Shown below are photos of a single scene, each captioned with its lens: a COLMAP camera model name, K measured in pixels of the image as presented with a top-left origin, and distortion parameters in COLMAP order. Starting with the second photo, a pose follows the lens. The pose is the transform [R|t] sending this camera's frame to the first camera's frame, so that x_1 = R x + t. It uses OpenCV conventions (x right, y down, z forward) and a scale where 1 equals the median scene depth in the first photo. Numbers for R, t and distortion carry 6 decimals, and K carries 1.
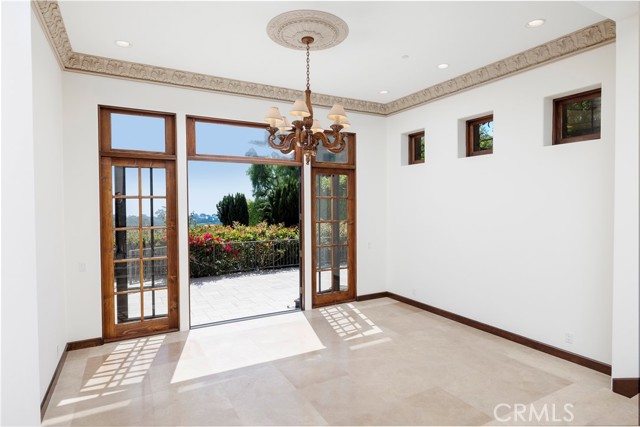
lens RADIAL K [[359.2, 0, 315.7], [0, 359.2, 212.7], [0, 0, 1]] dist [-0.000922, 0.000819]
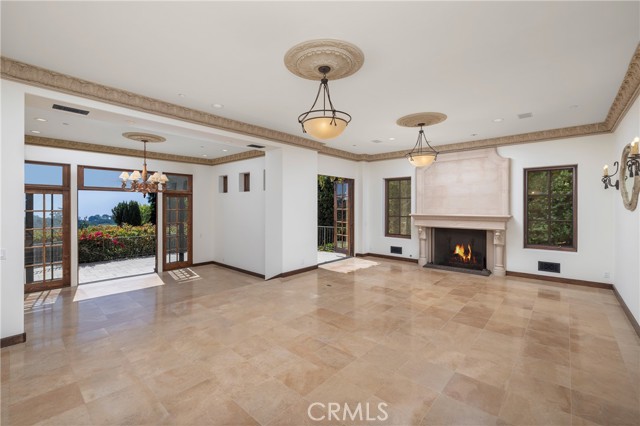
lens RADIAL K [[275.5, 0, 313.3], [0, 275.5, 208.4], [0, 0, 1]] dist [0.001453, -0.000260]
pose [[0.941884, 0.006656, 0.335872, 0.263365], [0.000039, 0.999802, -0.019922, -0.025802], [-0.335938, 0.018778, 0.941697, -0.631013]]
